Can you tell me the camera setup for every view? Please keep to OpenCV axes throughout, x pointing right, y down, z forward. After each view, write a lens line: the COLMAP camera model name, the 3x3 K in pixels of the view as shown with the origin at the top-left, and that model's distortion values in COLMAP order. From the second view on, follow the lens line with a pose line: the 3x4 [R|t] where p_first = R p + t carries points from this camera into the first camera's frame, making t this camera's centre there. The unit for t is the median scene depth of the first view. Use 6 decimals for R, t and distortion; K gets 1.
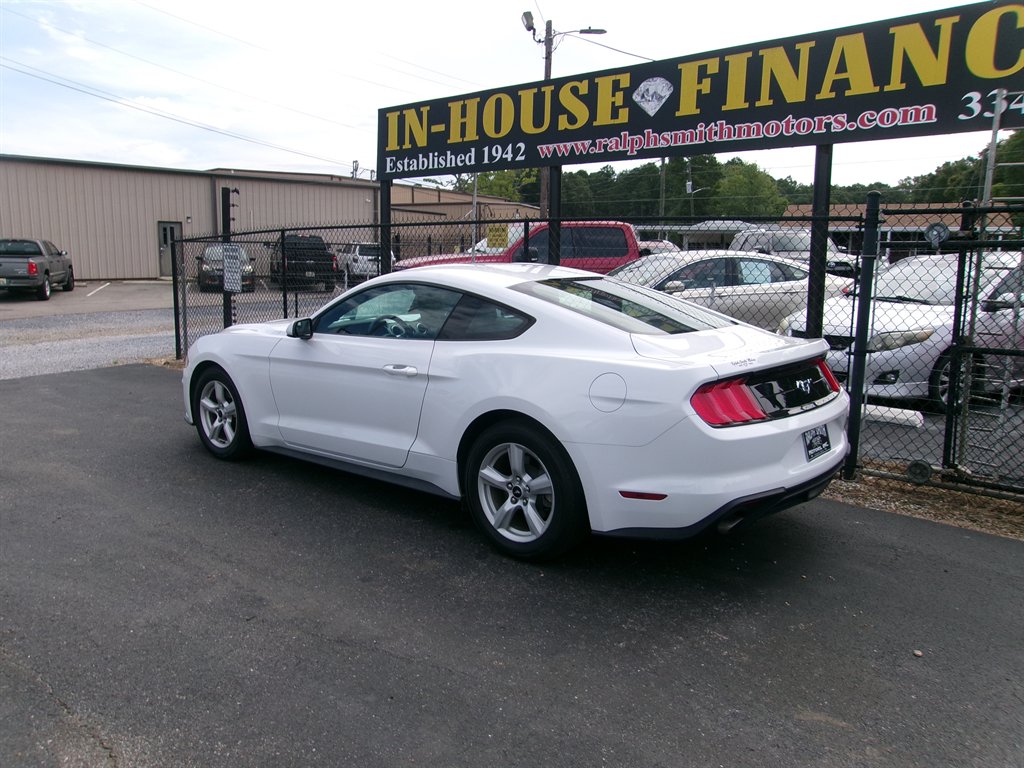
lens RADIAL K [[802.6, 0, 503.3], [0, 802.6, 384.6], [0, 0, 1]] dist [-0.057909, 0.115137]
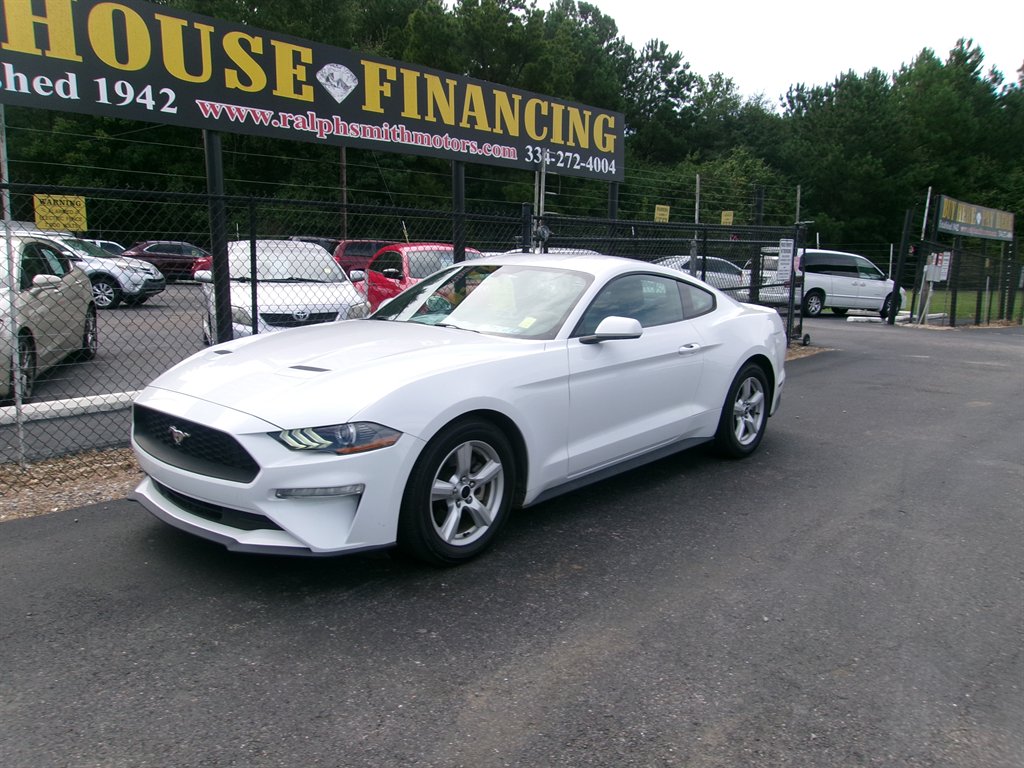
lens RADIAL K [[802.2, 0, 502.3], [0, 802.2, 384.2], [0, 0, 1]] dist [-0.038729, 0.080350]
pose [[0.028802, -0.171079, 0.984836, -0.819018], [0.148691, 0.975017, 0.165025, -0.126657], [-0.988464, 0.141684, 0.053520, 0.775116]]
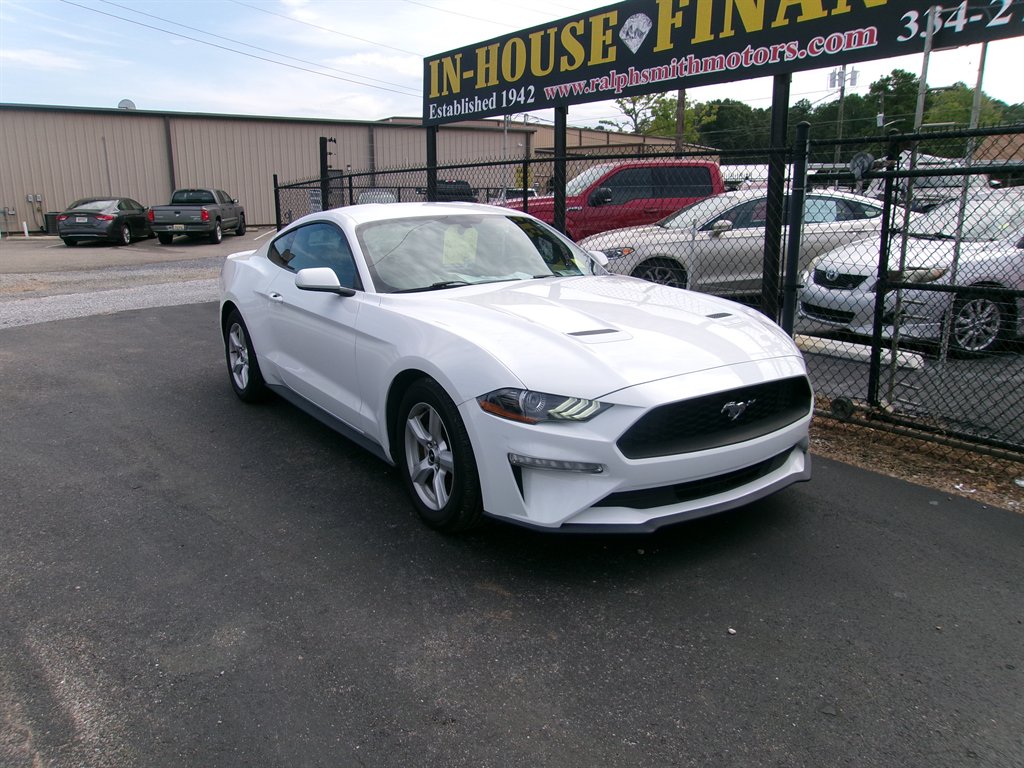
lens RADIAL K [[800.8, 0, 502.0], [0, 800.8, 383.2], [0, 0, 1]] dist [-0.046205, 0.100101]
pose [[0.974330, 0.035648, -0.222284, 0.254900], [-0.020922, 0.997448, 0.068258, 0.014576], [0.224150, -0.061855, 0.972590, -0.043660]]
